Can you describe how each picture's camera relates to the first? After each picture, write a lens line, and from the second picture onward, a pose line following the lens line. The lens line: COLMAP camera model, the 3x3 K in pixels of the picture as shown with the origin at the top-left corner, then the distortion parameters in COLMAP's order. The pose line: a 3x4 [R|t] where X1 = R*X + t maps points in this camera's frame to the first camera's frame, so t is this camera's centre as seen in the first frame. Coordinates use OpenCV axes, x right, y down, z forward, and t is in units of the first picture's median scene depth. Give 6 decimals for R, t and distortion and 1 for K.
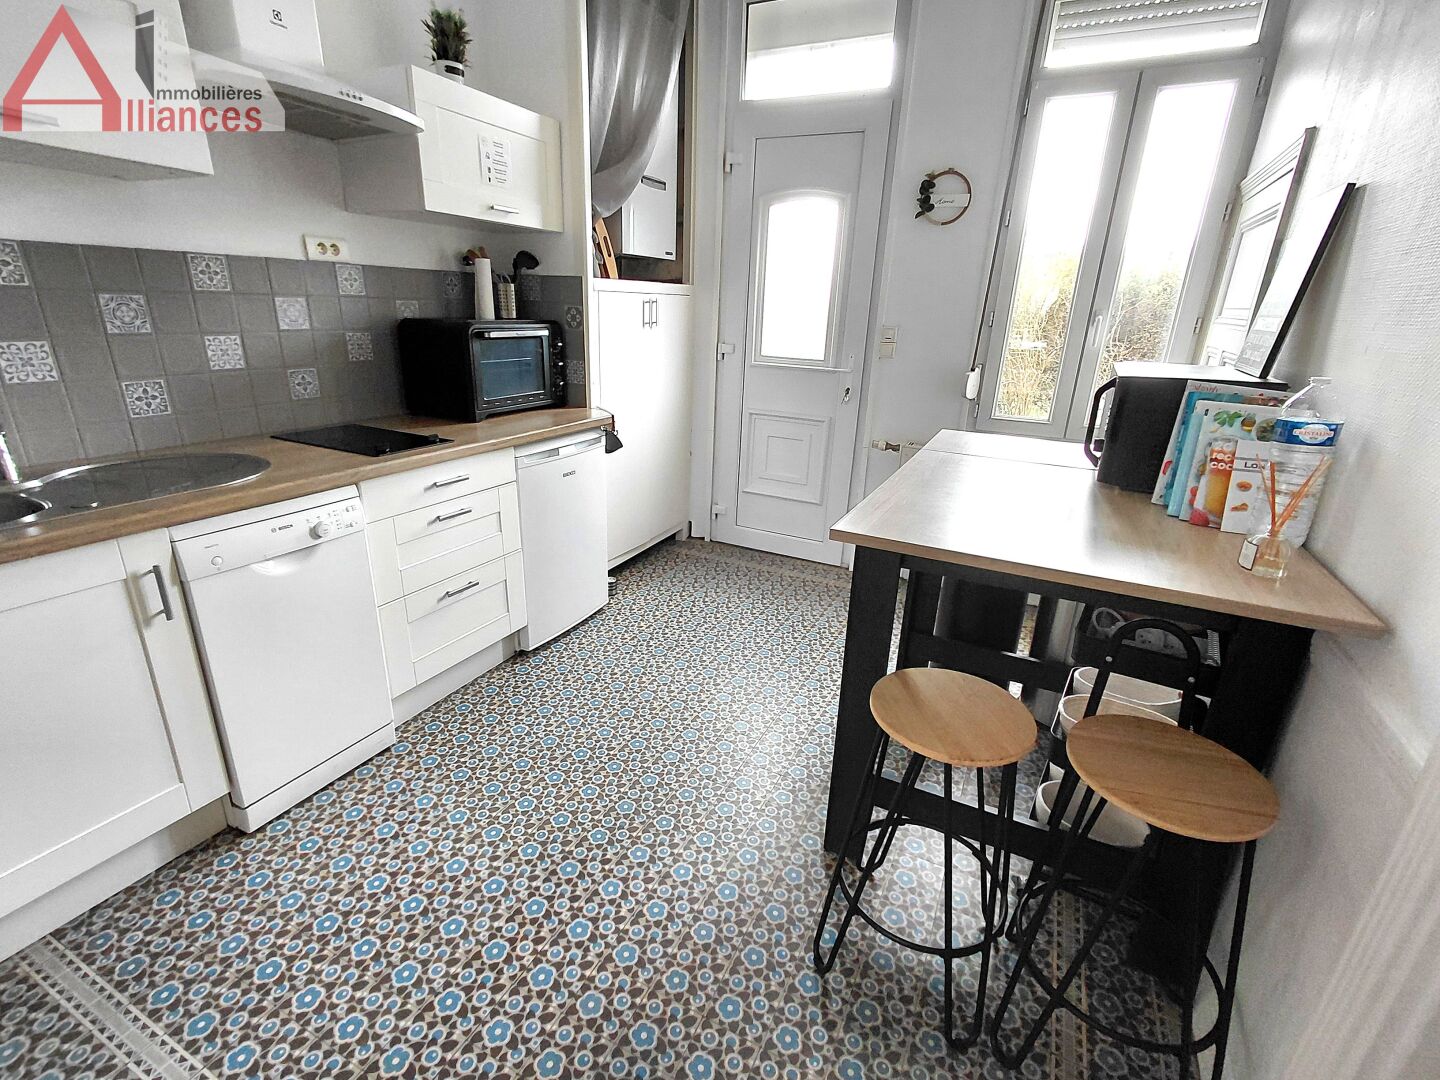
lens RADIAL K [[664.4, 0, 722.1], [0, 664.4, 541.7], [0, 0, 1]] dist [-0.000455, -0.000078]
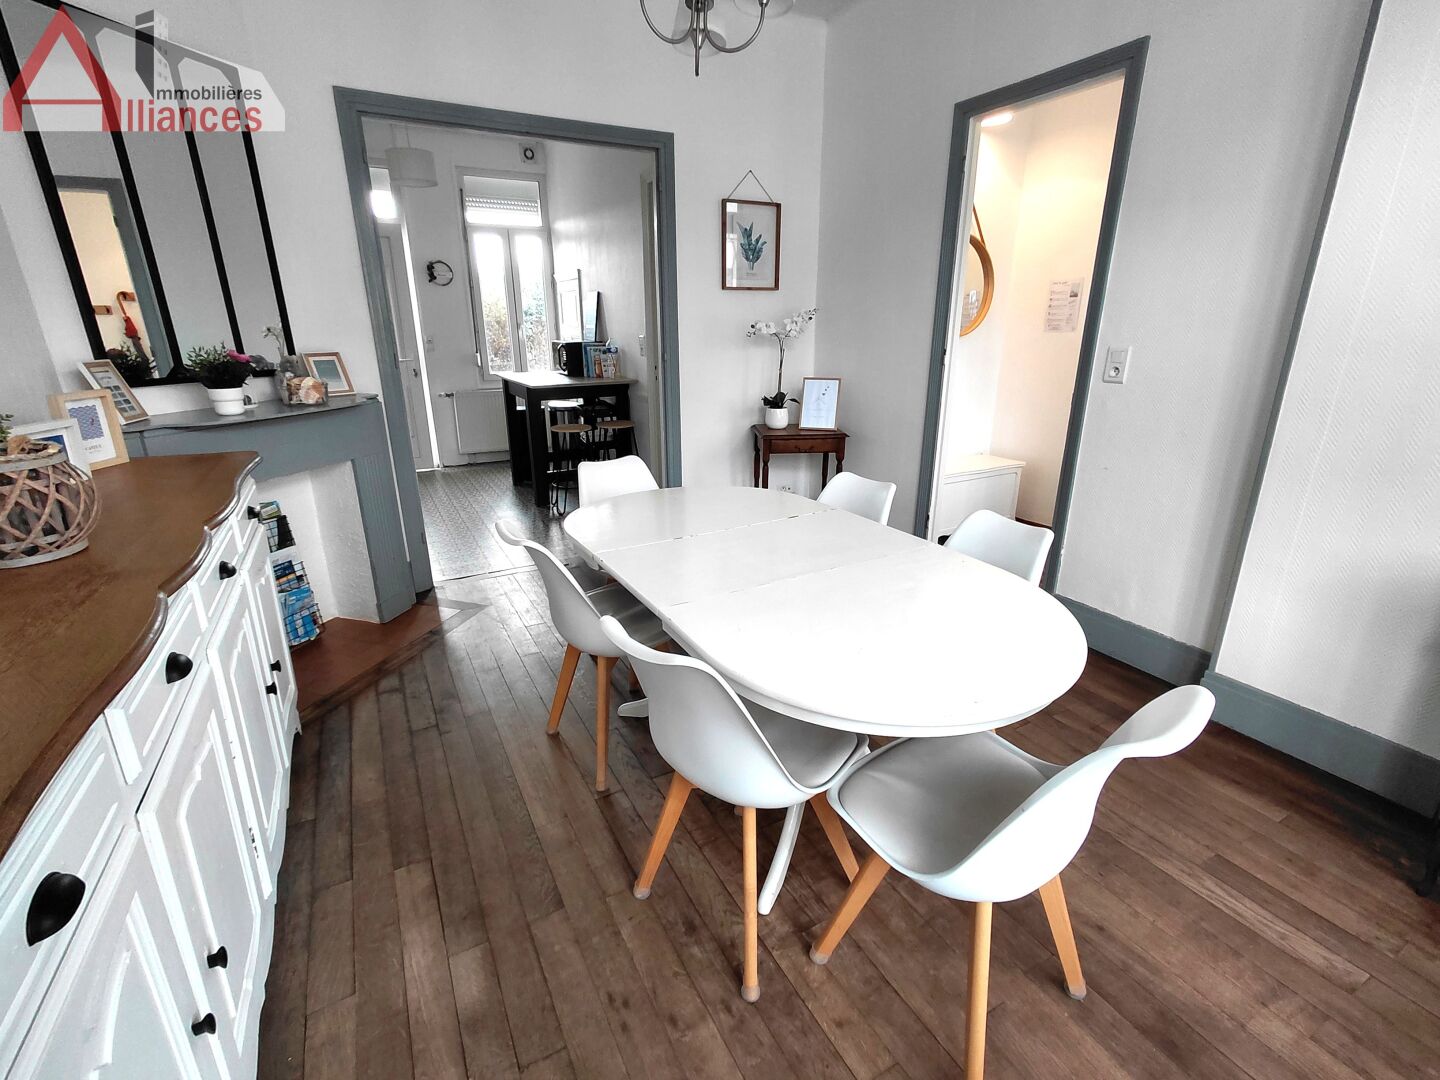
lens RADIAL K [[664.4, 0, 719.8], [0, 664.4, 540.7], [0, 0, 1]] dist [-0.000455, -0.000078]
pose [[0.583116, -0.284183, 0.761062, -1.118423], [0.295302, 0.946883, 0.127313, 0.314770], [-0.756817, 0.150505, 0.636063, -0.997541]]
